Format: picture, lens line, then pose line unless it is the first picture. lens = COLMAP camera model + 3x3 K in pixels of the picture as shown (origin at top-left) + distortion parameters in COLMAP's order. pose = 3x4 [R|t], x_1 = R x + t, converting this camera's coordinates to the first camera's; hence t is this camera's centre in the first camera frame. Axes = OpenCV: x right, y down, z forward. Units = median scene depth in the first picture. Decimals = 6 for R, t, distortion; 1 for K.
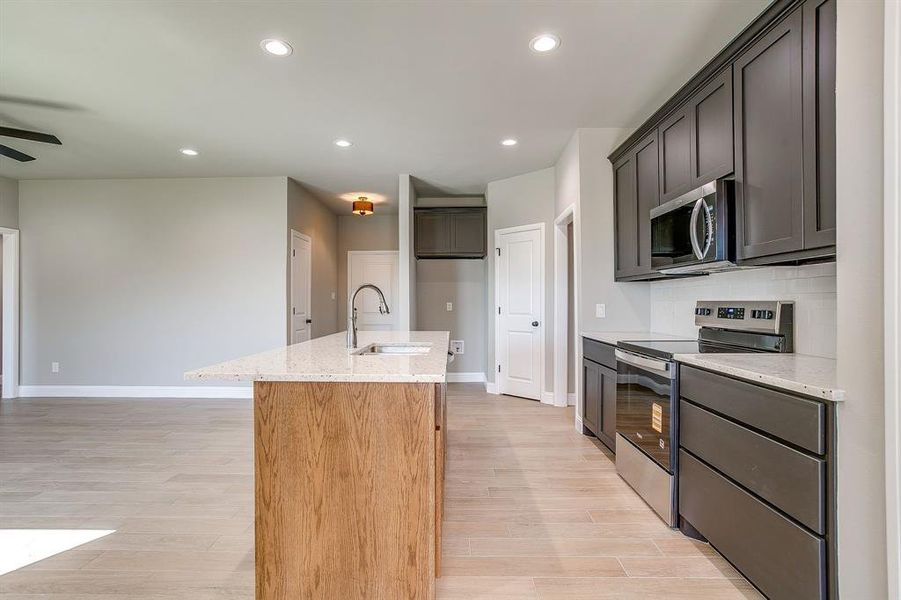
lens RADIAL K [[437.8, 0, 444.1], [0, 437.8, 301.2], [0, 0, 1]] dist [-0.058010, 0.034321]
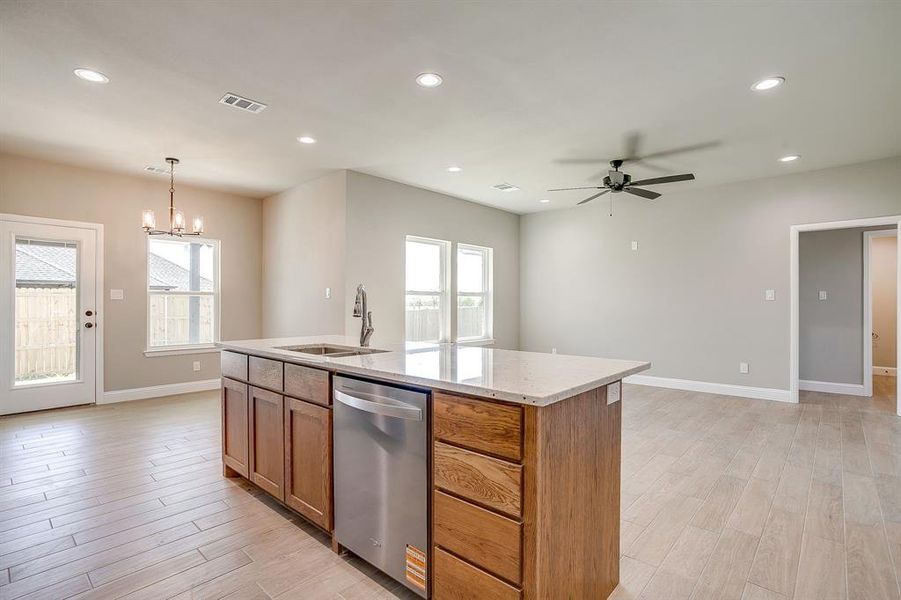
lens RADIAL K [[437.8, 0, 444.1], [0, 437.8, 301.2], [0, 0, 1]] dist [-0.058010, 0.034321]
pose [[-0.658447, 0.000122, -0.752627, 0.469765], [0.003894, 0.999987, -0.003245, -0.000817], [0.752617, -0.005068, -0.658439, 1.865525]]
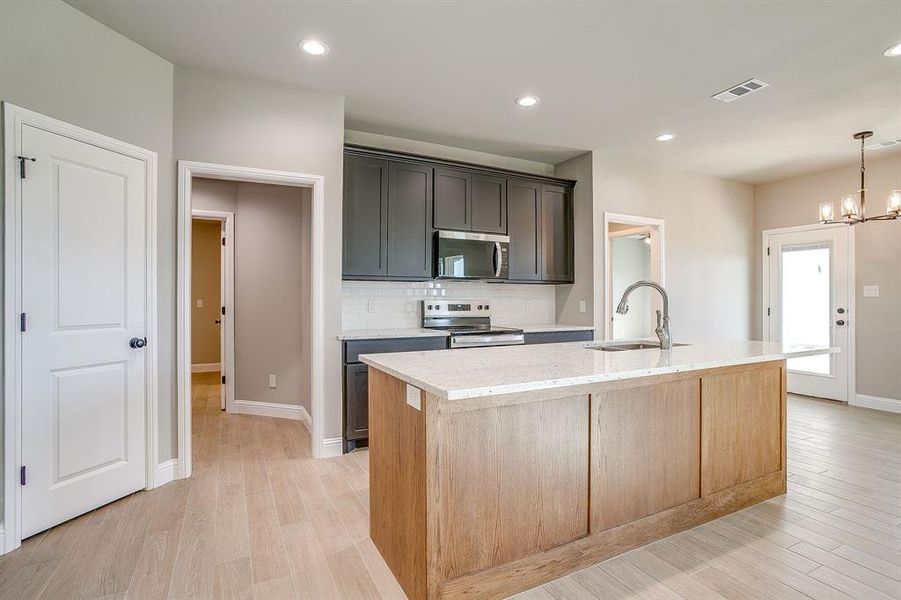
lens RADIAL K [[437.8, 0, 444.1], [0, 437.8, 301.2], [0, 0, 1]] dist [-0.058010, 0.034321]
pose [[-0.465806, 0.000281, 0.884887, -0.821640], [-0.002450, 0.999996, -0.001607, 0.005587], [-0.884884, -0.002916, -0.465803, 1.881393]]
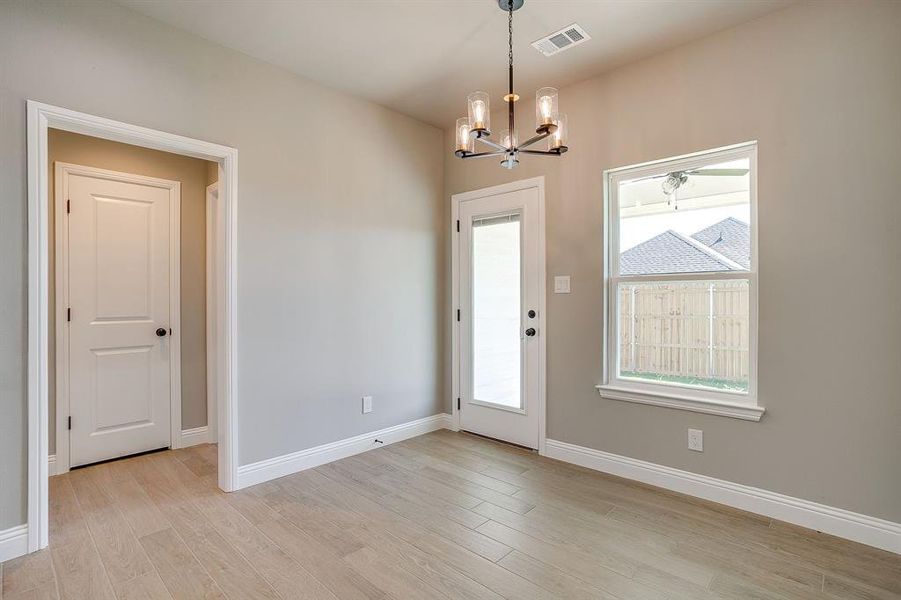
lens RADIAL K [[437.8, 0, 444.1], [0, 437.8, 301.2], [0, 0, 1]] dist [-0.058010, 0.034321]
pose [[-0.740431, 0.001435, 0.672130, -0.631484], [0.000242, 0.999998, -0.001869, 0.005405], [-0.672132, -0.001221, -0.740430, 0.517654]]
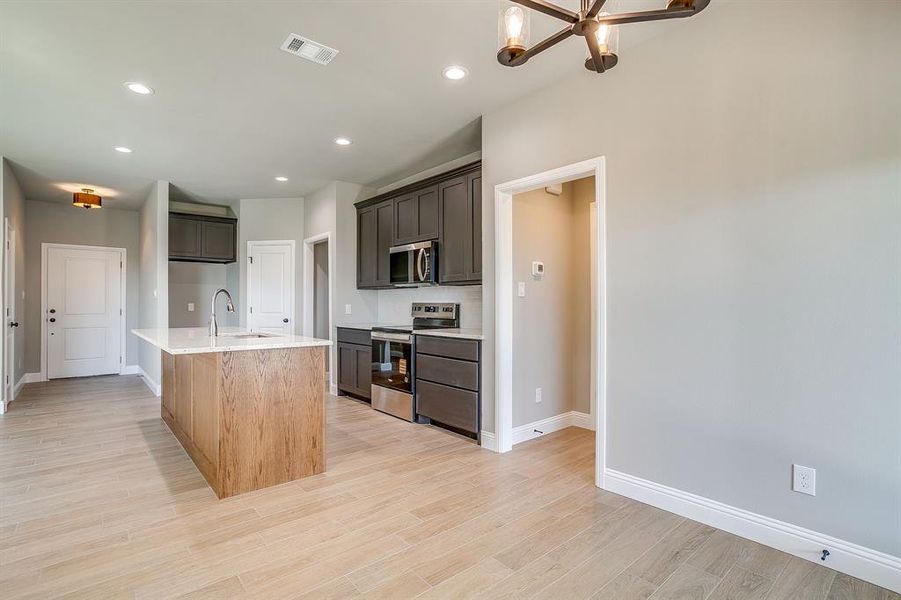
lens RADIAL K [[437.8, 0, 444.1], [0, 437.8, 301.2], [0, 0, 1]] dist [-0.058010, 0.034321]
pose [[0.749201, 0.005847, 0.662317, -0.565426], [-0.003882, 0.999983, -0.004437, 0.001196], [-0.662331, 0.000753, 0.749211, -0.471495]]
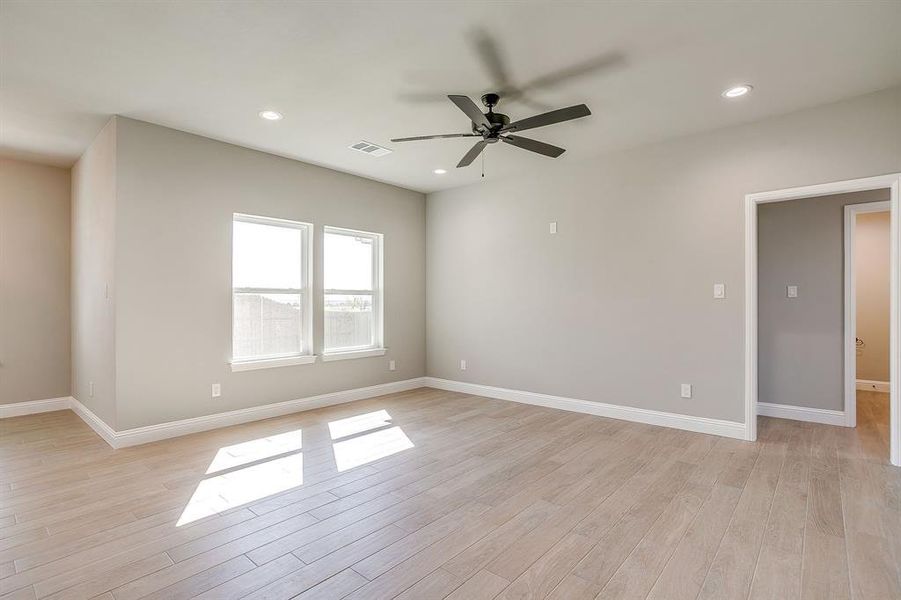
lens RADIAL K [[437.8, 0, 444.1], [0, 437.8, 301.2], [0, 0, 1]] dist [-0.058010, 0.034321]
pose [[-0.644652, 0.002584, -0.764472, -0.355988], [0.007569, 0.999967, -0.003003, 0.002559], [0.764439, -0.007722, -0.644650, 1.924249]]
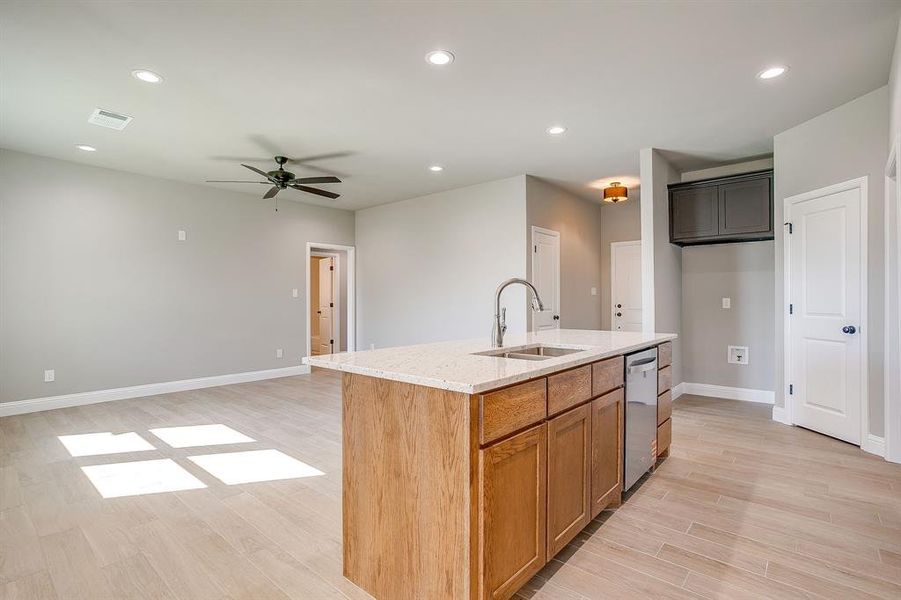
lens RADIAL K [[438.9, 0, 447.2], [0, 438.9, 296.7], [0, 0, 1]] dist [-0.058985, 0.035235]
pose [[0.767889, -0.003912, -0.640571, 0.320094], [0.004076, 0.999991, -0.001220, -0.001488], [0.640570, -0.001674, 0.767898, 0.200933]]
